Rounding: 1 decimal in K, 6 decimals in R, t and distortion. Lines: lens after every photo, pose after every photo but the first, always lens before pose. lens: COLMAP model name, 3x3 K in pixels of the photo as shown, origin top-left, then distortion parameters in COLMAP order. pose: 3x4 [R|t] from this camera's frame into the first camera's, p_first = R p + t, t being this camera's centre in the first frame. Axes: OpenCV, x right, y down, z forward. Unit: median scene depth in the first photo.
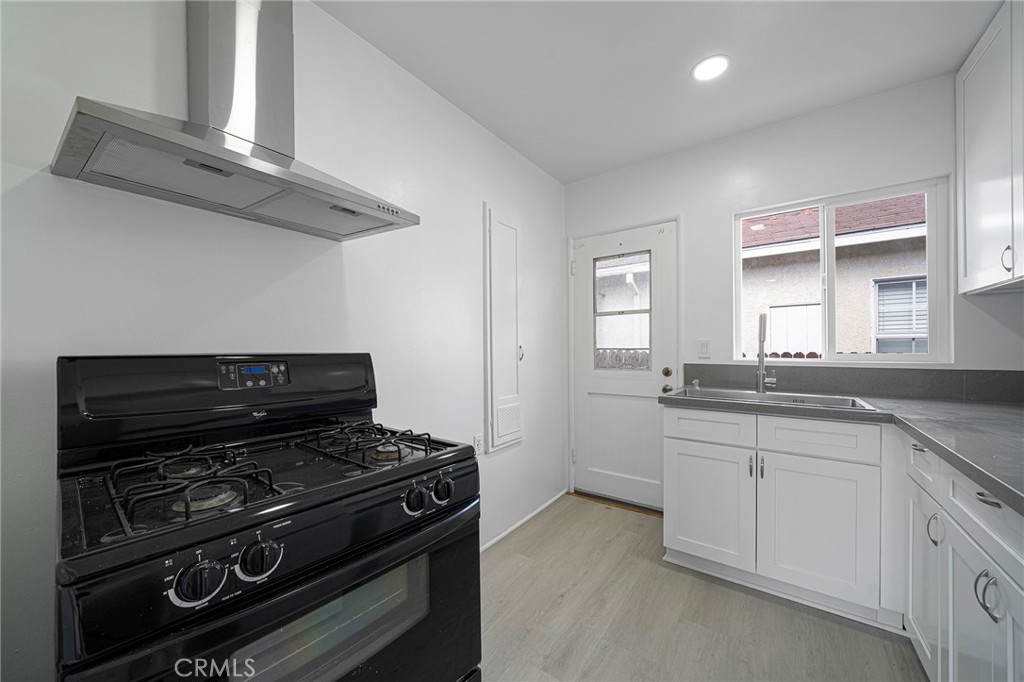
lens RADIAL K [[378.9, 0, 511.4], [0, 378.9, 346.9], [0, 0, 1]] dist [-0.002807, 0.000052]
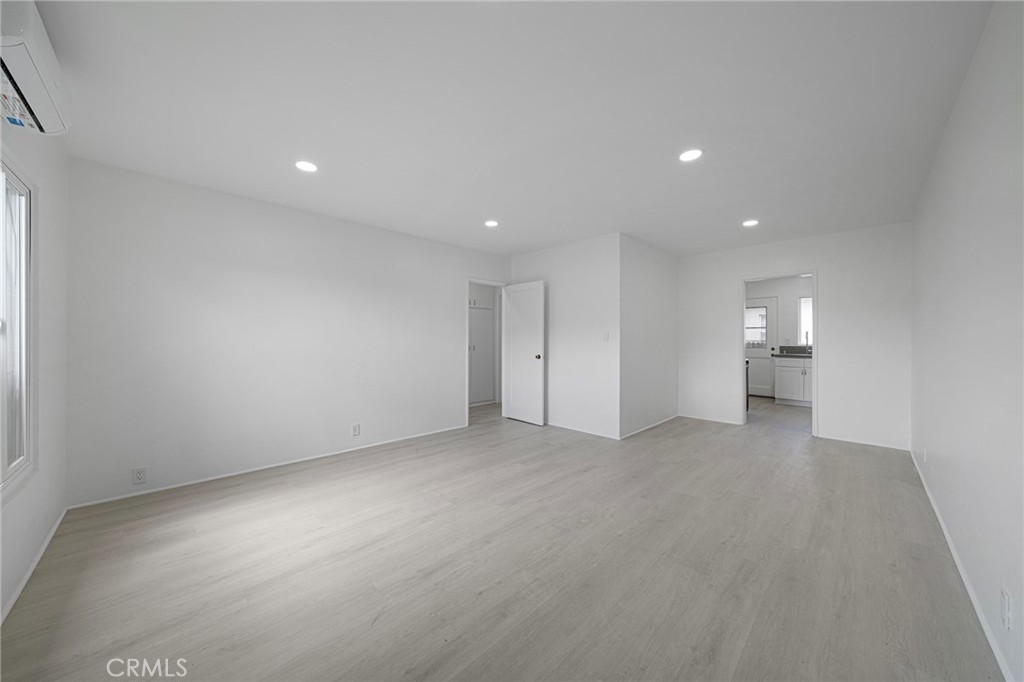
lens RADIAL K [[350.3, 0, 509.4], [0, 350.3, 339.0], [0, 0, 1]] dist [0.000218, -0.000110]
pose [[0.984887, 0.008165, -0.173005, -1.146179], [-0.007429, 0.999960, 0.004902, -0.009925], [0.173038, -0.003543, 0.984909, -2.054160]]
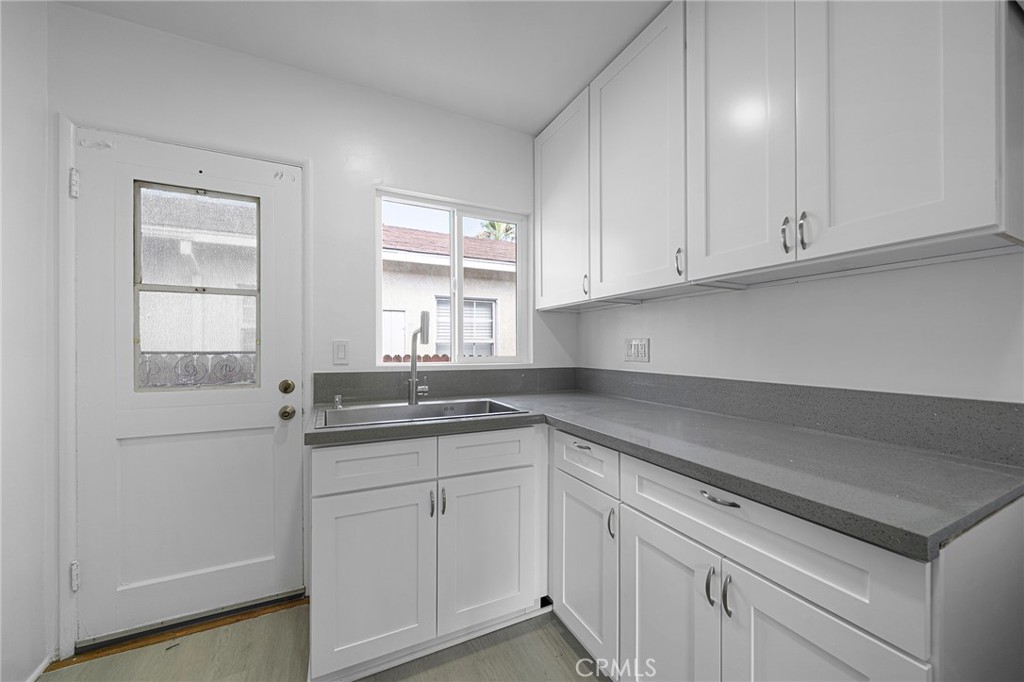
lens RADIAL K [[378.9, 0, 518.4], [0, 378.9, 347.9], [0, 0, 1]] dist [-0.002807, 0.000052]
pose [[0.487672, 0.007894, 0.872991, 0.024473], [-0.004564, 0.999969, -0.006493, -0.000312], [-0.873015, -0.000818, 0.487693, 0.314086]]
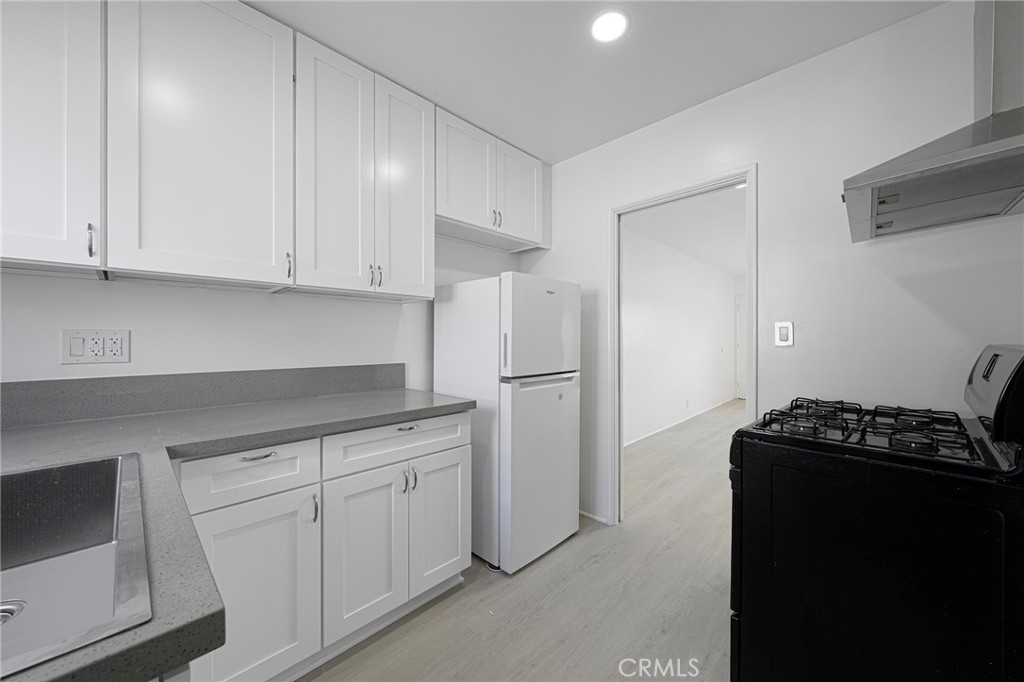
lens RADIAL K [[378.9, 0, 509.5], [0, 378.9, 338.1], [0, 0, 1]] dist [-0.002807, 0.000052]
pose [[-0.987115, 0.010343, 0.159677, 0.157794], [0.009609, 0.999939, -0.005369, -0.004821], [-0.159723, -0.003765, -0.987155, 0.896720]]
